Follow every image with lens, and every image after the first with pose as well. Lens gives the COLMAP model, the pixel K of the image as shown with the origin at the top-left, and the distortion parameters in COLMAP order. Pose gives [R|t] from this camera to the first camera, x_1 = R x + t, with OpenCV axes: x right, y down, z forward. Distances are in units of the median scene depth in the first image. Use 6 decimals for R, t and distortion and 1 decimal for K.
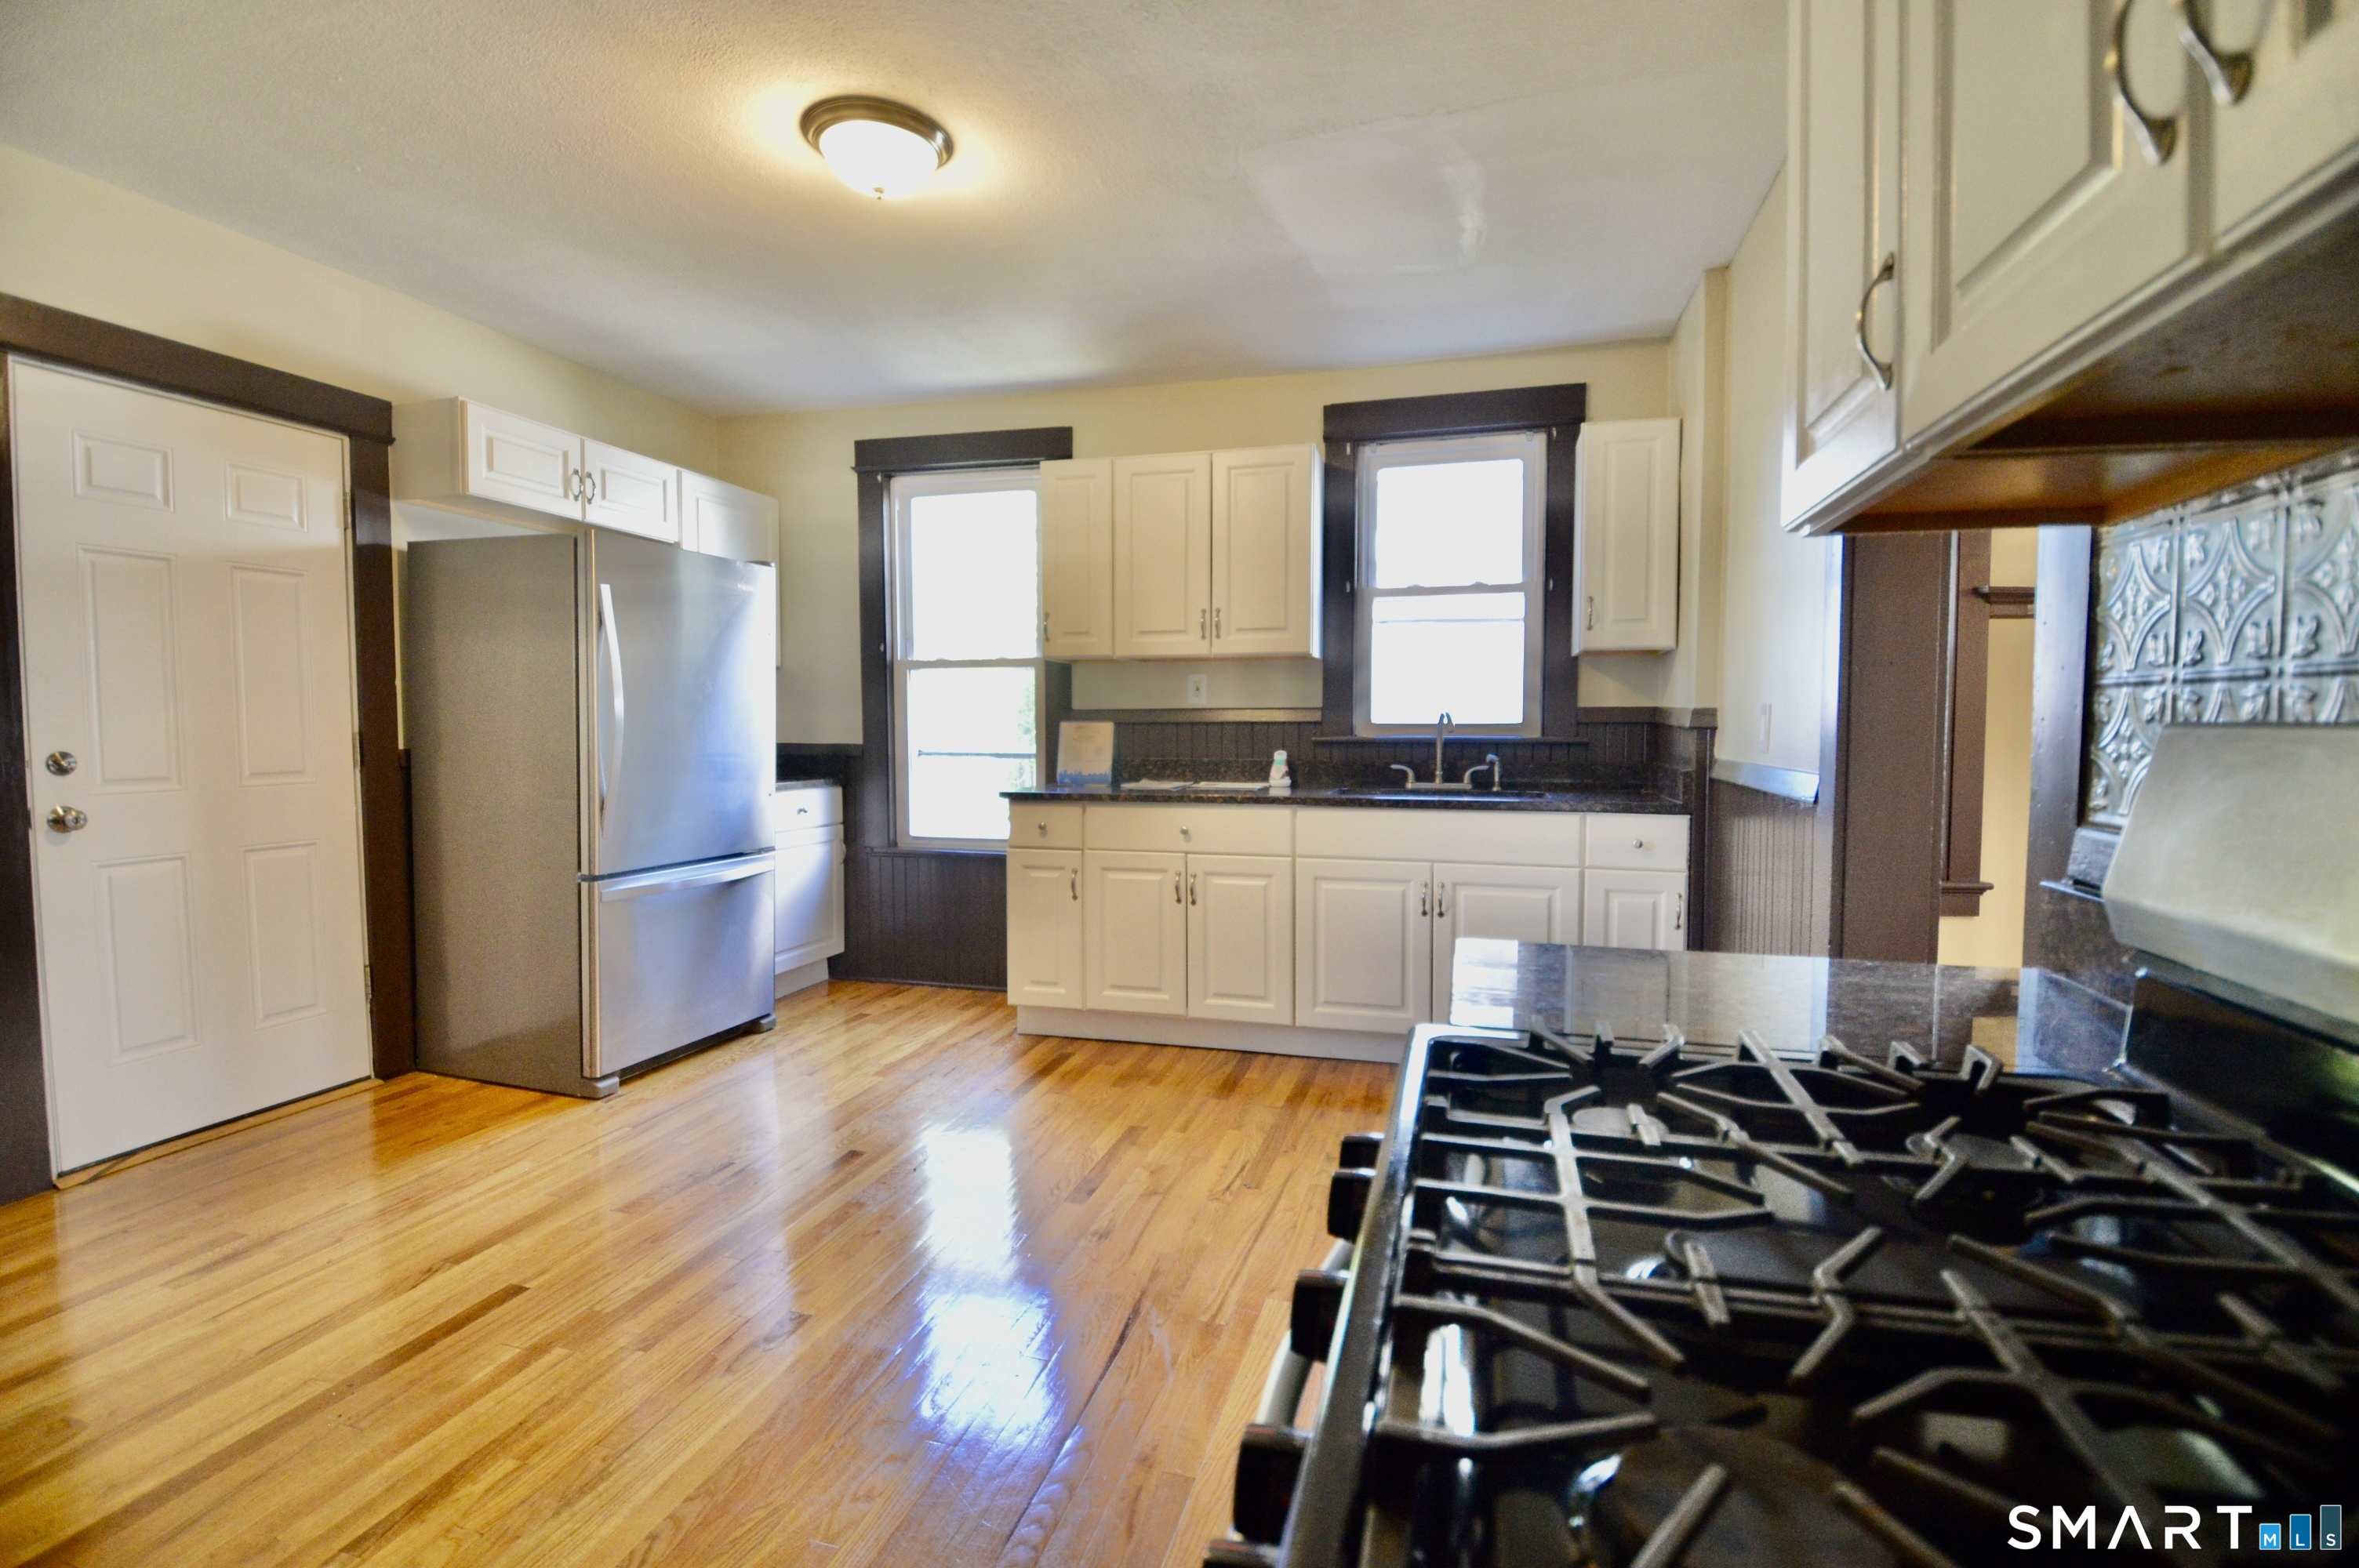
lens RADIAL K [[1049.5, 0, 1200.8], [0, 1049.5, 791.6], [0, 0, 1]] dist [-0.015622, -0.008713]
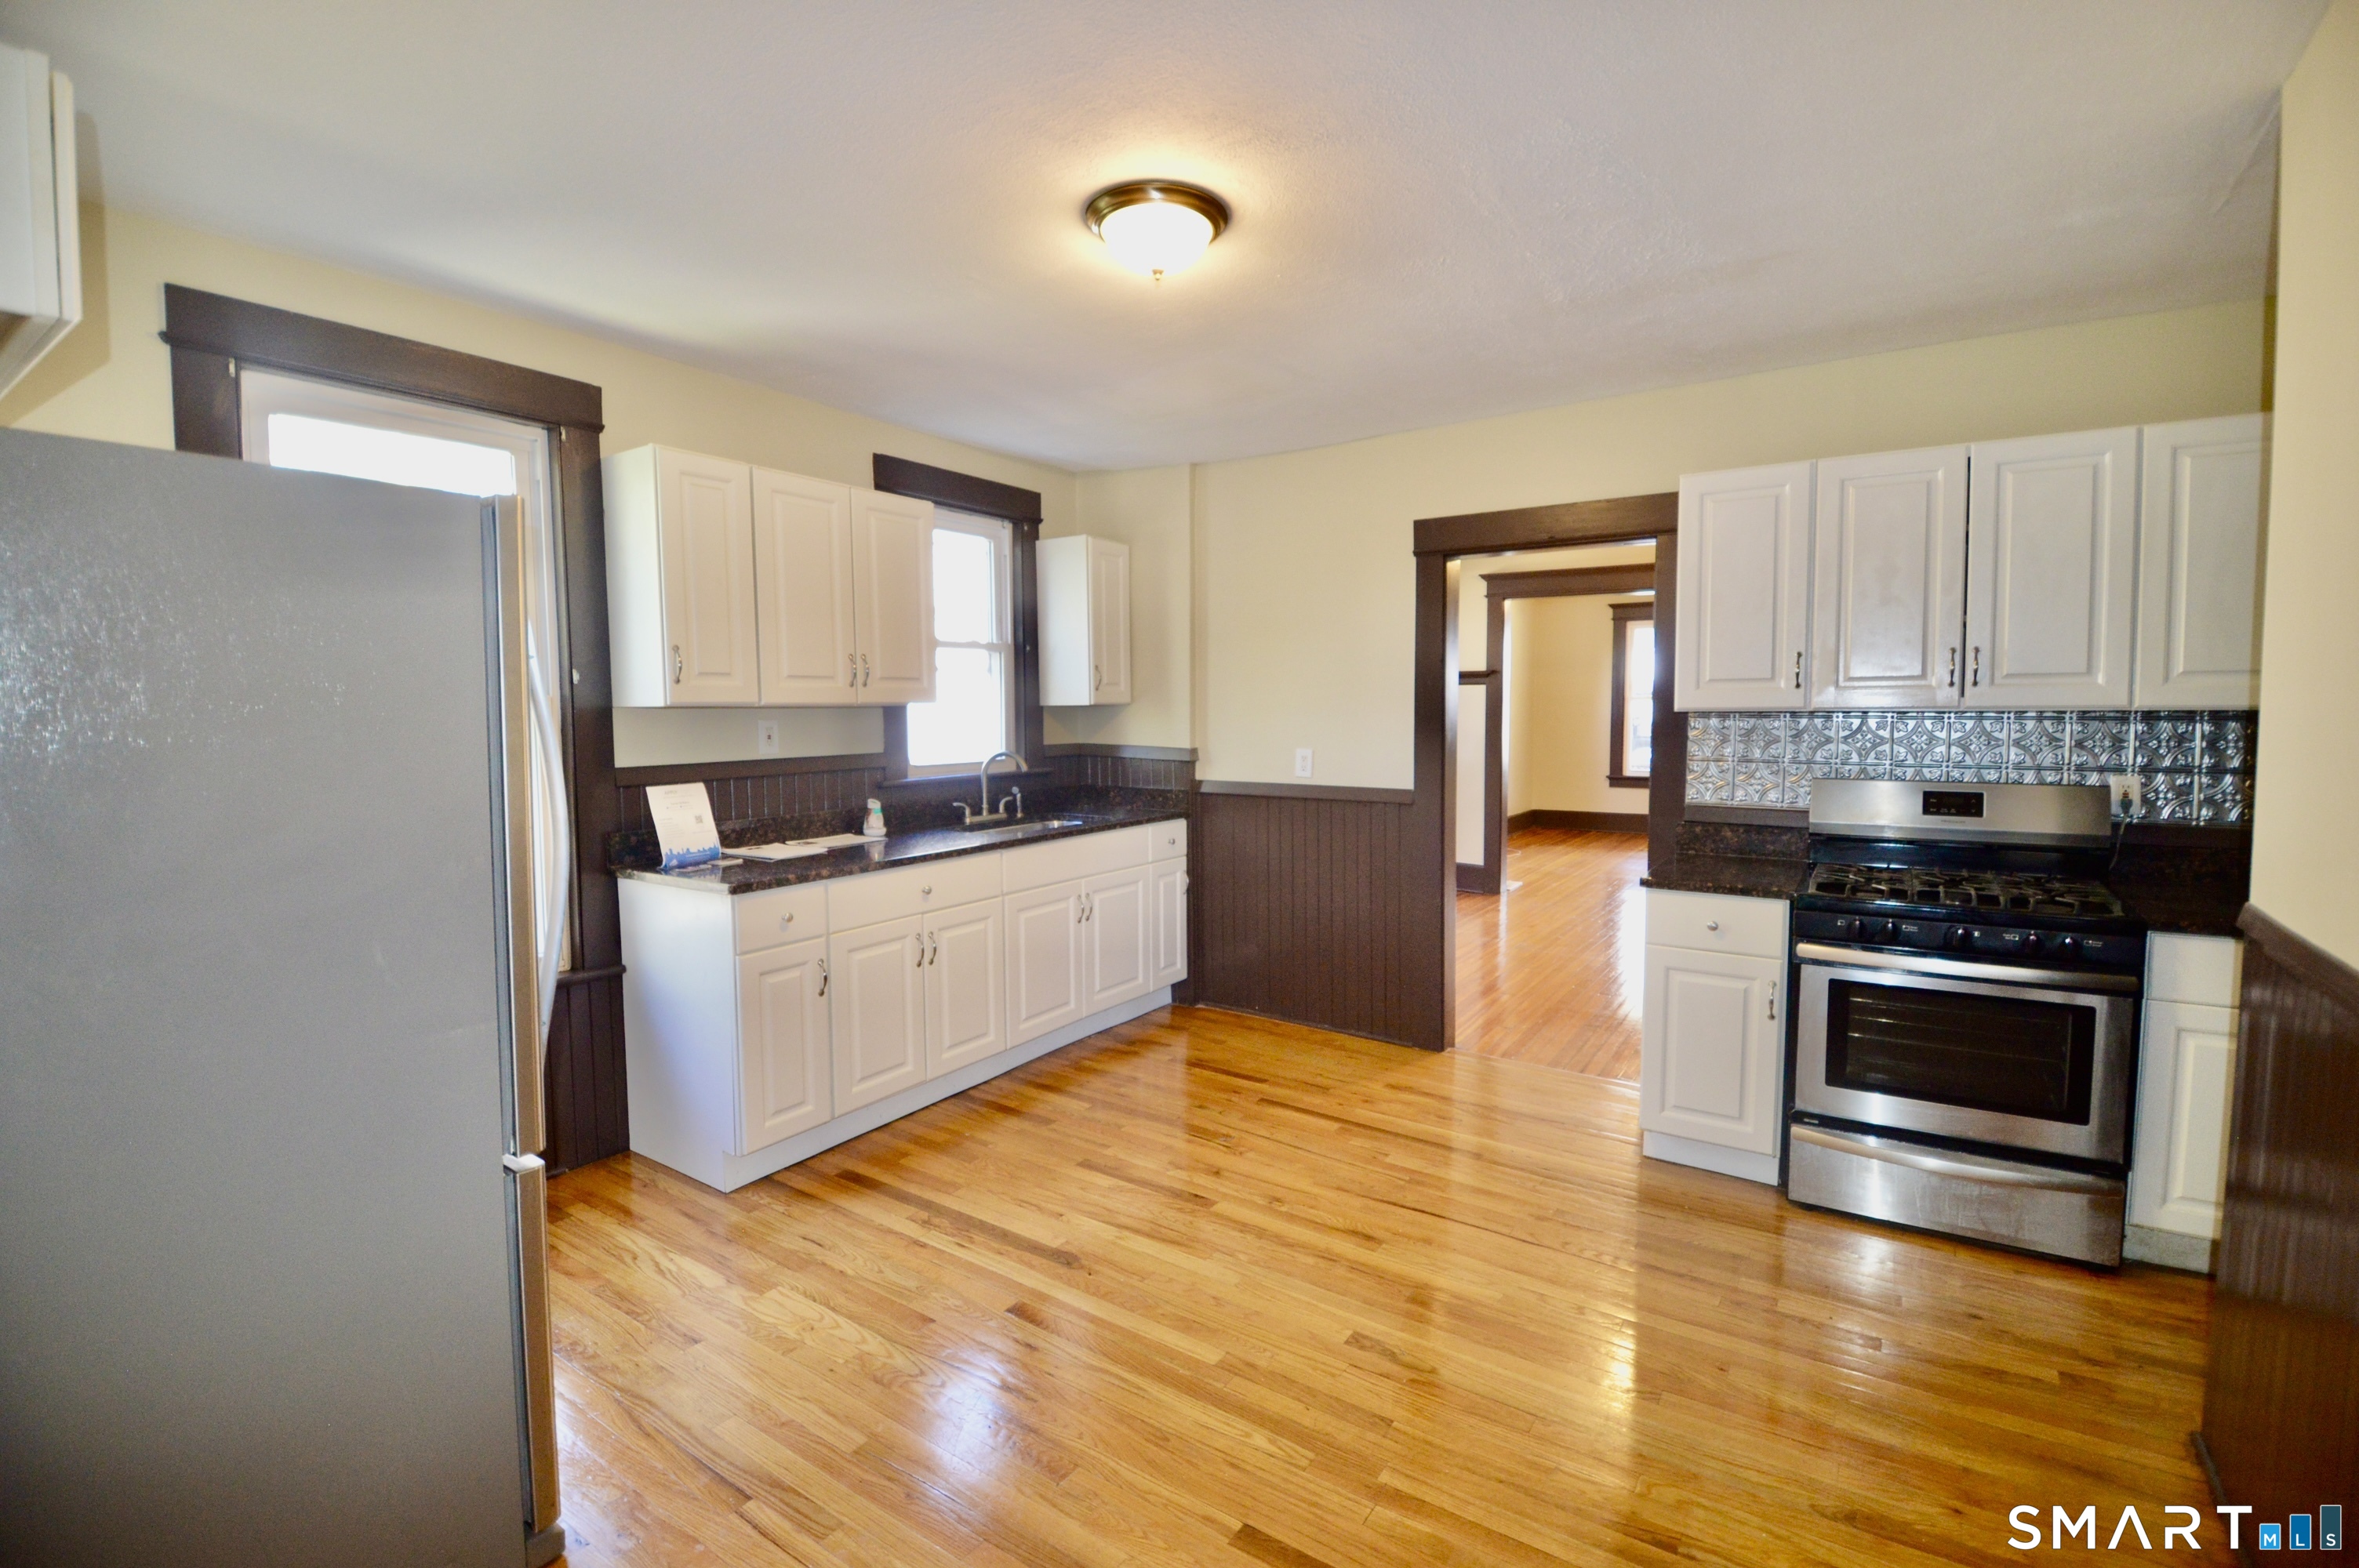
lens RADIAL K [[1049.5, 0, 1196.8], [0, 1049.5, 776.3], [0, 0, 1]] dist [-0.015622, -0.008713]
pose [[0.313015, -0.067782, 0.947326, -0.788618], [0.067851, 0.996497, 0.048881, -0.091683], [-0.947322, 0.048976, 0.316517, 0.416411]]
